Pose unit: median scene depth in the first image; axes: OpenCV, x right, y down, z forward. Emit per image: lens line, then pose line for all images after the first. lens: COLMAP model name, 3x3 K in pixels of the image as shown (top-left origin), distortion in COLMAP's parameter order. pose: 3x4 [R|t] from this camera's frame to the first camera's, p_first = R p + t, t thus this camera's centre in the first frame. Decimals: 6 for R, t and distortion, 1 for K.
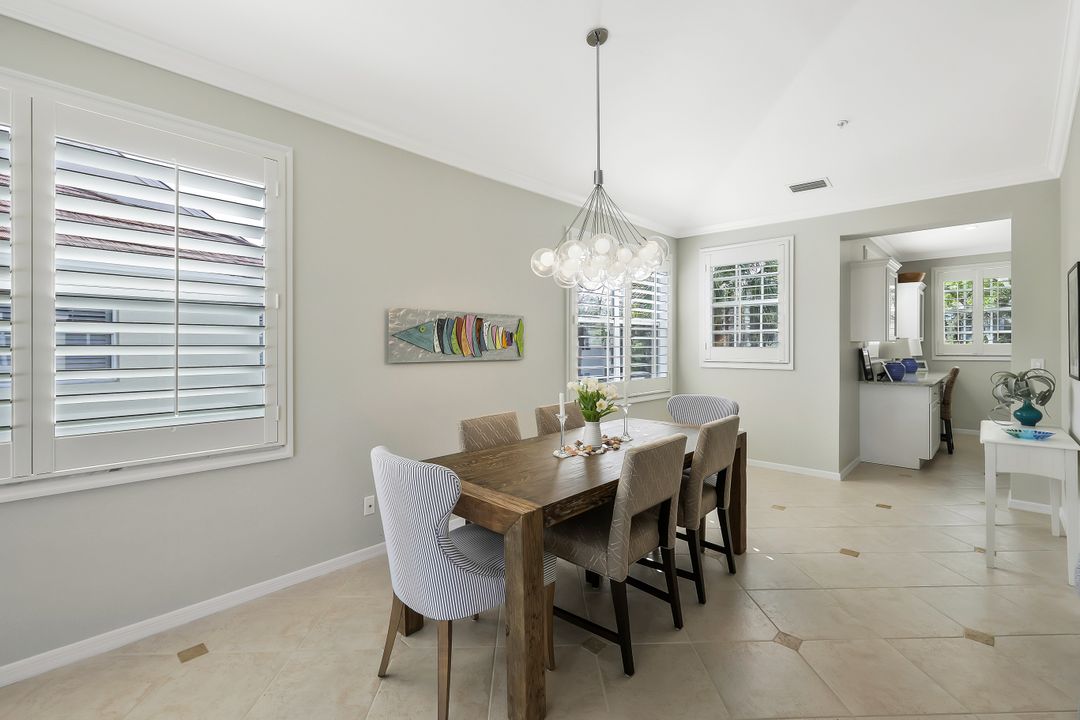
lens RADIAL K [[479.1, 0, 541.3], [0, 479.1, 348.5], [0, 0, 1]] dist [-0.001184, -0.000131]
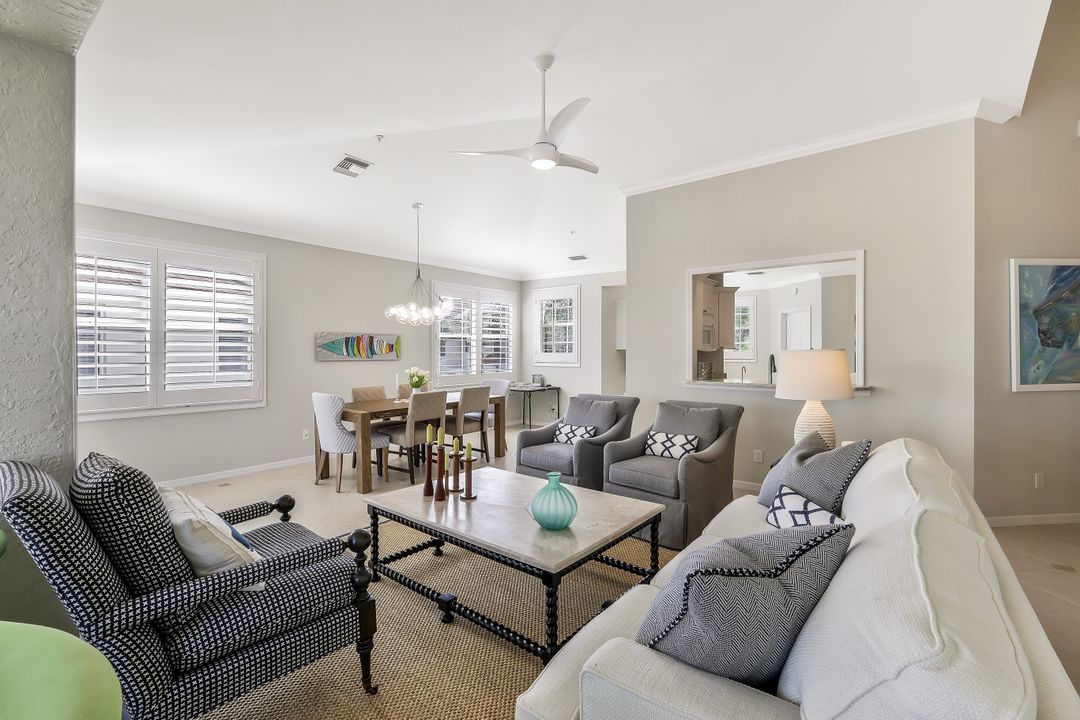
lens RADIAL K [[479.1, 0, 538.1], [0, 479.1, 356.6], [0, 0, 1]] dist [-0.001184, -0.000131]
pose [[0.996308, 0.001784, 0.085827, 0.326441], [-0.002319, 0.999979, 0.006127, -0.000193], [-0.085815, -0.006303, 0.996291, -0.804558]]
